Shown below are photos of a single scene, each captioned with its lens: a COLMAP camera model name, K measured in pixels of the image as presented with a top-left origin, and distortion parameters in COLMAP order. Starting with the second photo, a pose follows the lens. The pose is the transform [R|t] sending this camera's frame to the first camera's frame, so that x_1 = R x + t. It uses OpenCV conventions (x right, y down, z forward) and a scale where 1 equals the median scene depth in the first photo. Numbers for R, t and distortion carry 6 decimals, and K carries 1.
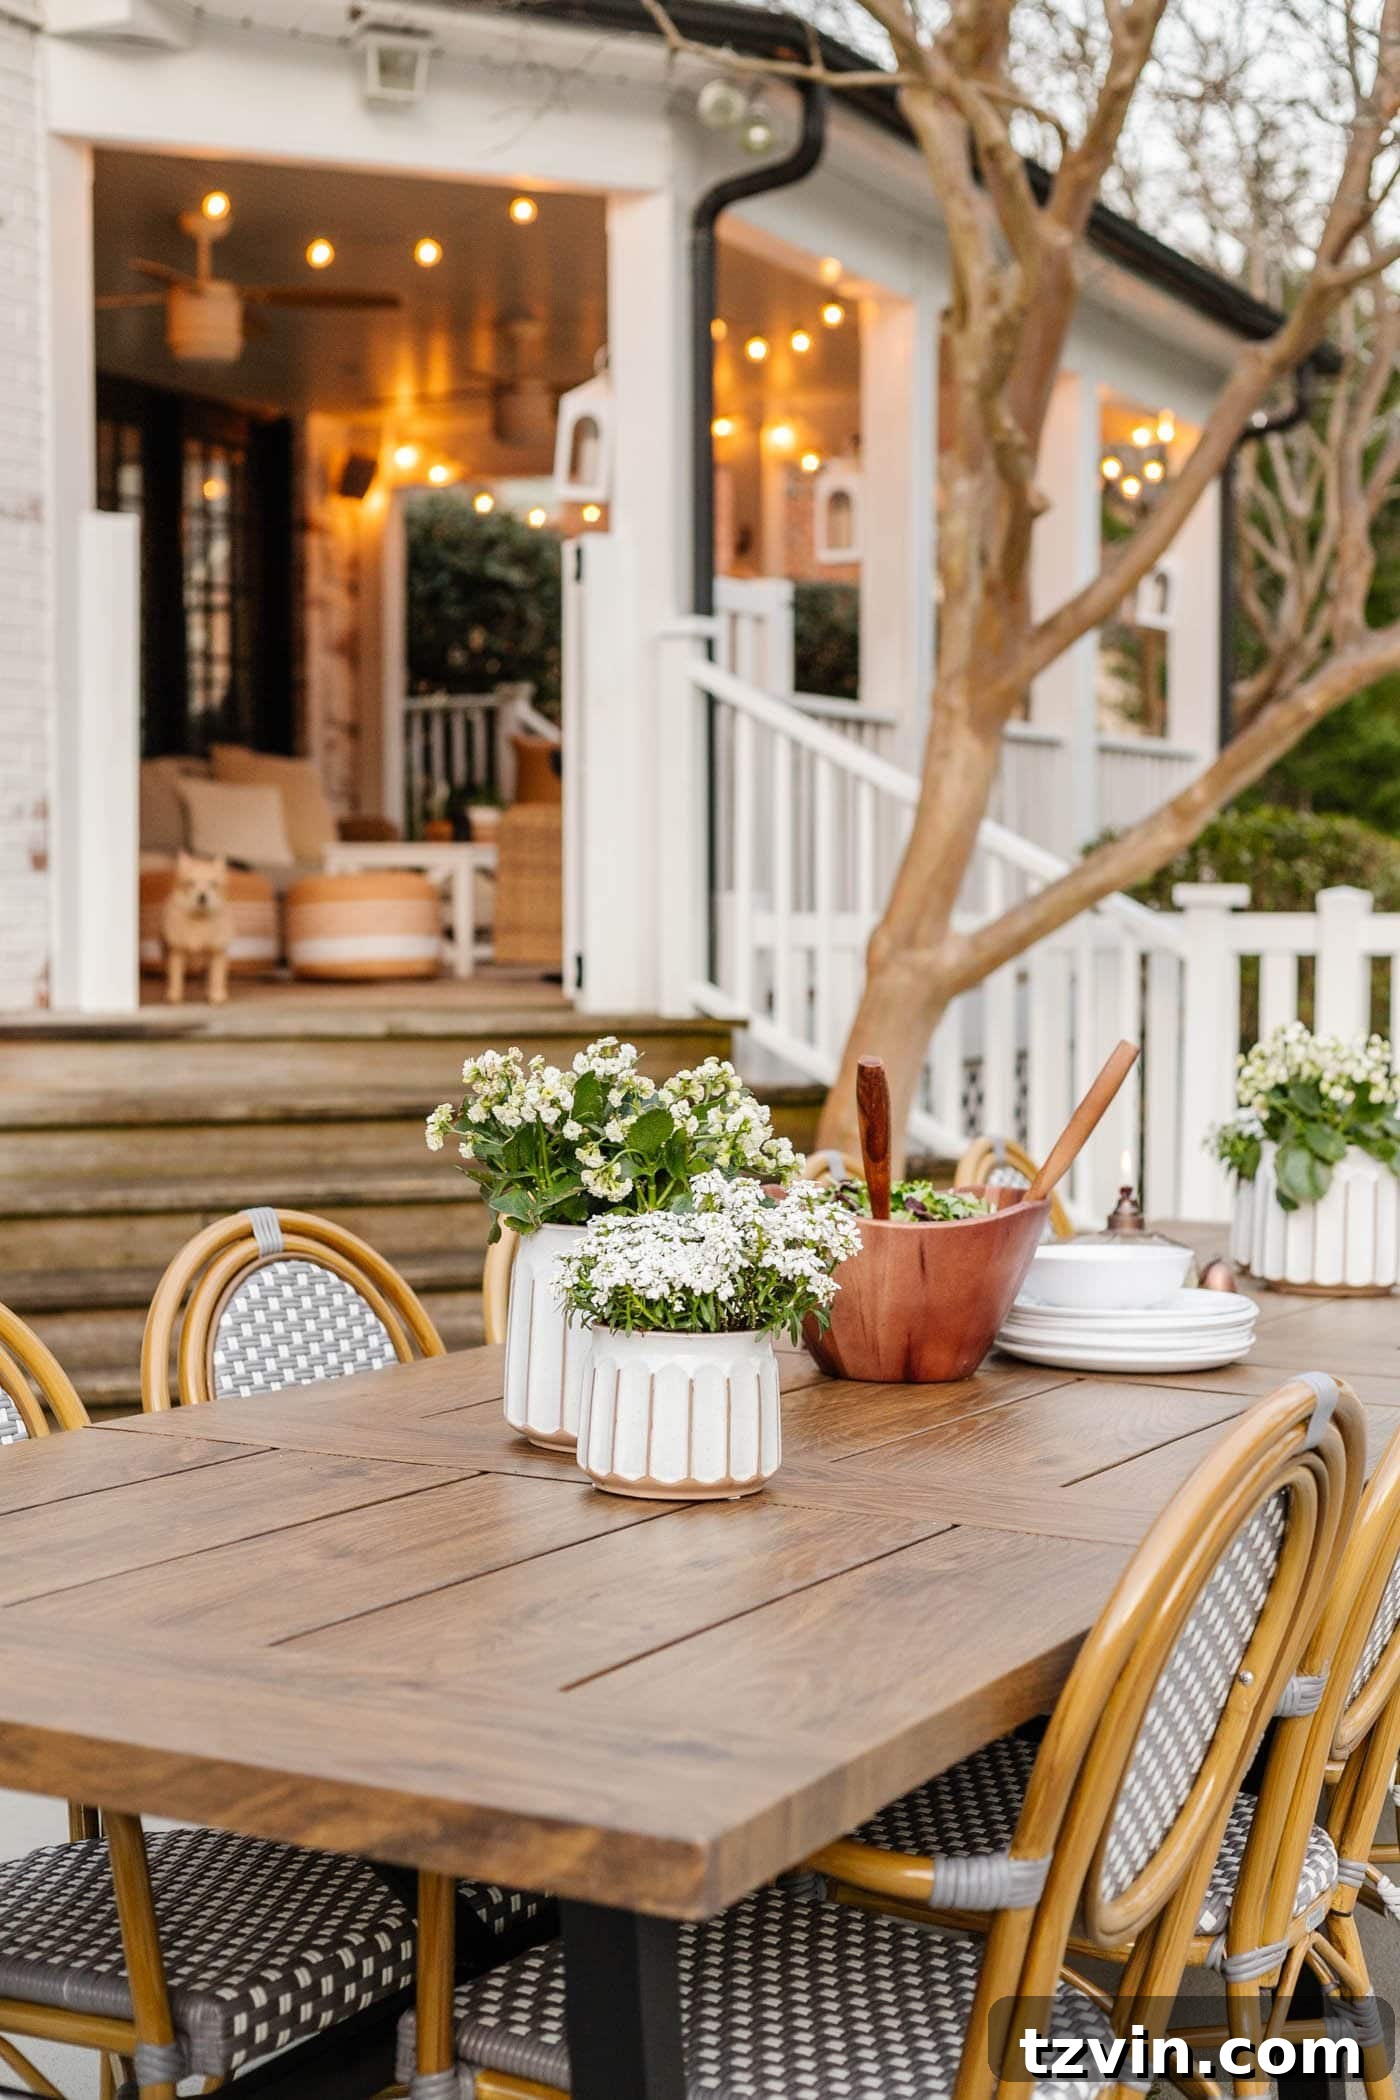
lens RADIAL K [[3100.8, 0, 700.0], [0, 3100.8, 1050.0], [0, 0, 1]] dist [0.015950, -0.028835]
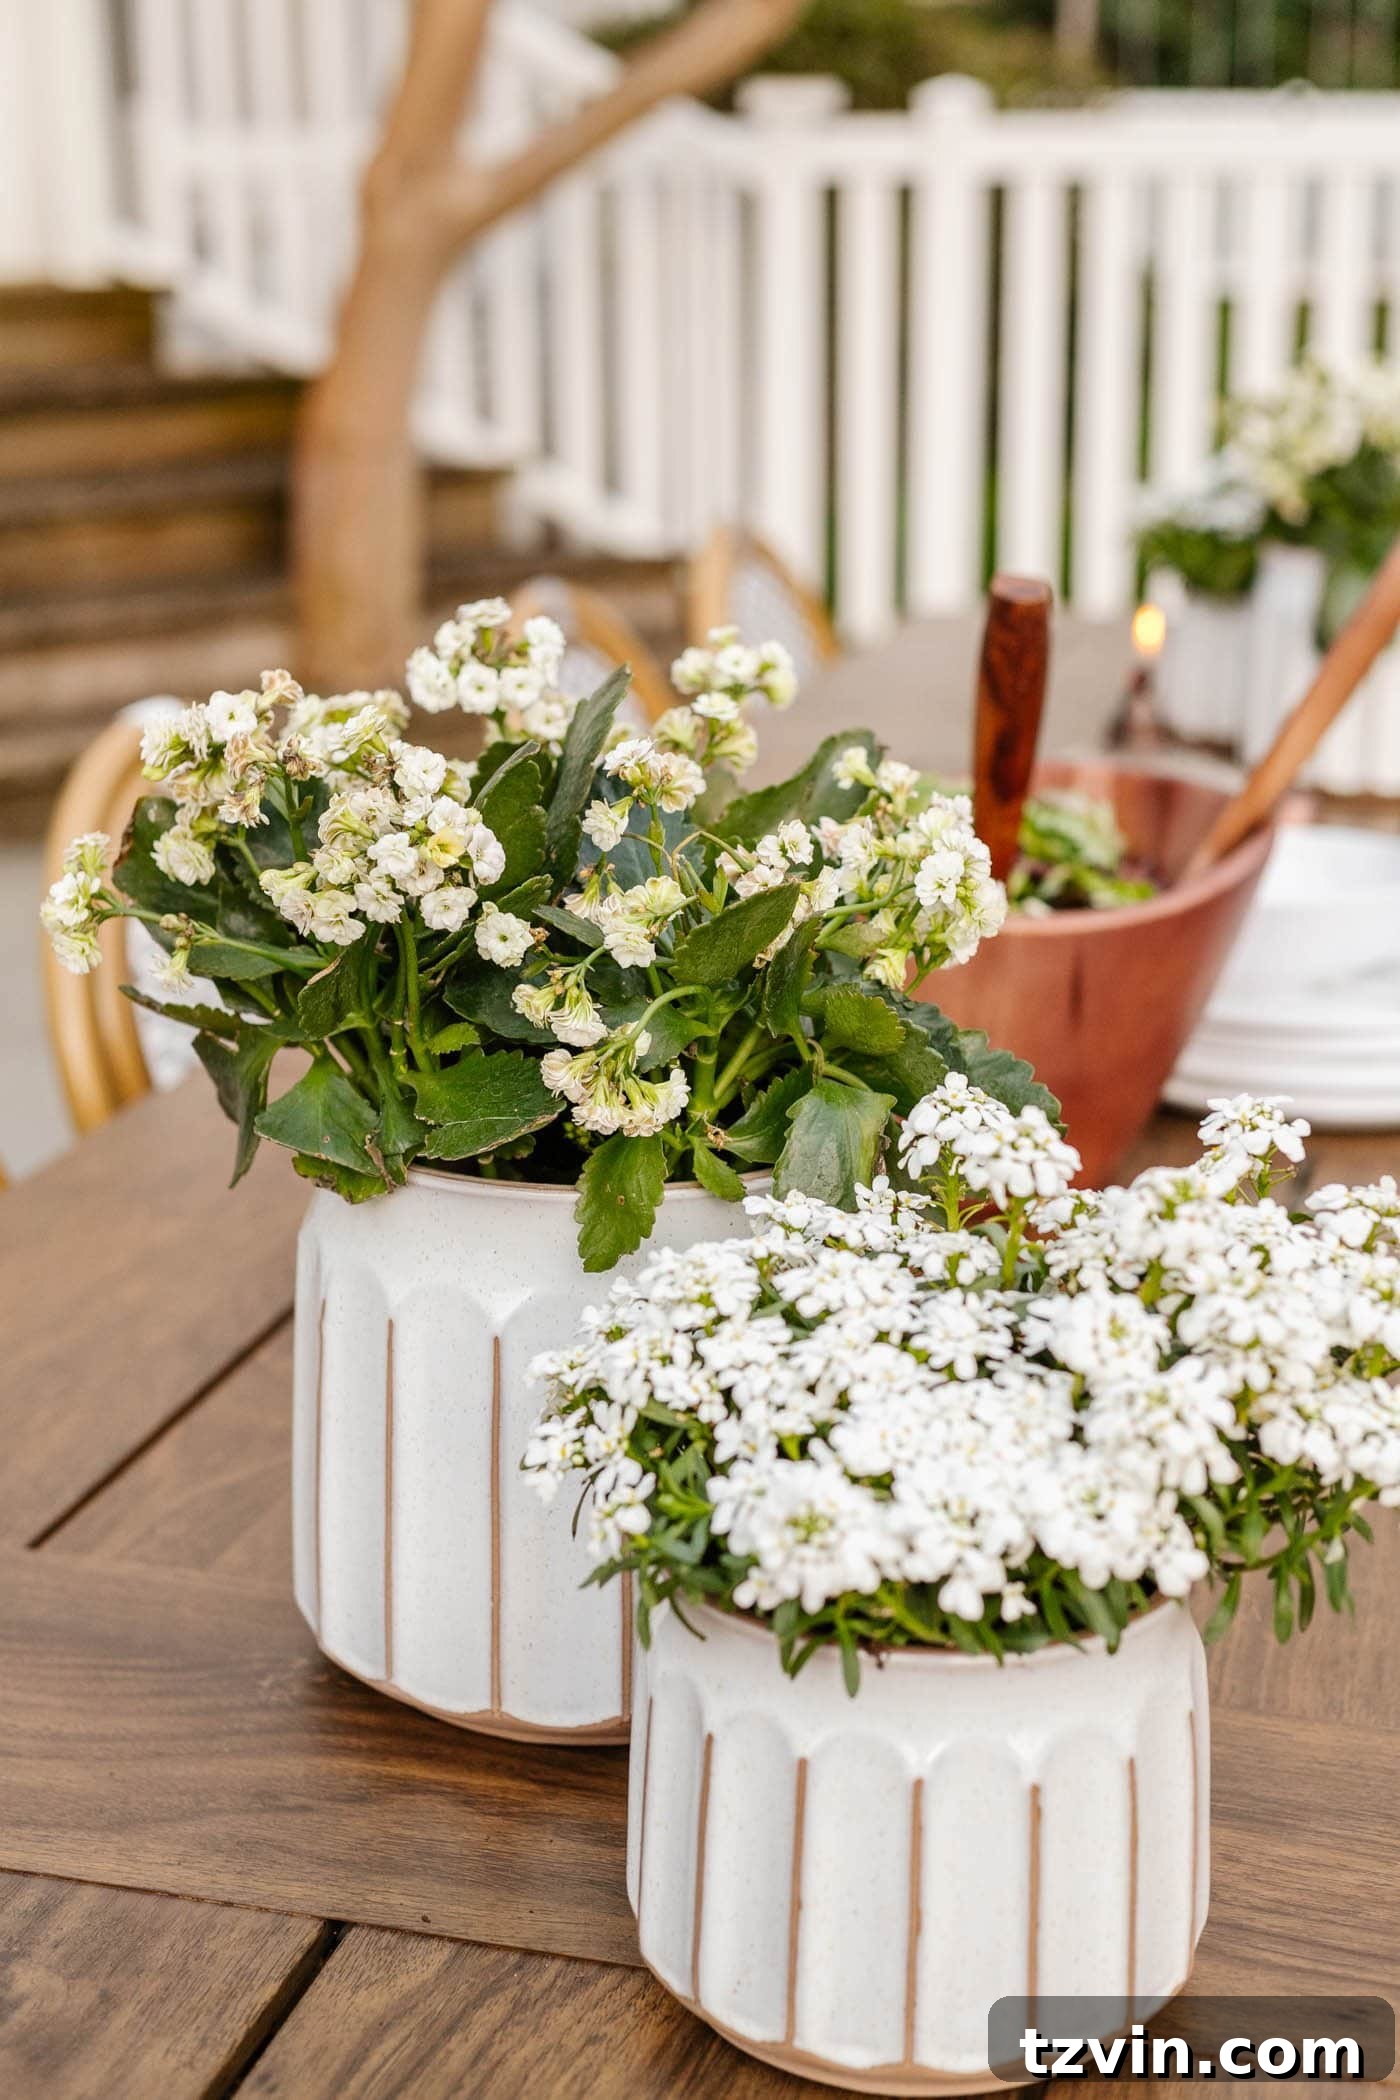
lens RADIAL K [[3100.8, 0, 700.0], [0, 3100.8, 1050.0], [0, 0, 1]] dist [0.015950, -0.028835]
pose [[0.975743, -0.073004, 0.206390, -0.092504], [0.018681, 0.967087, 0.253759, -0.049805], [-0.218123, -0.243748, 0.944992, 0.661936]]
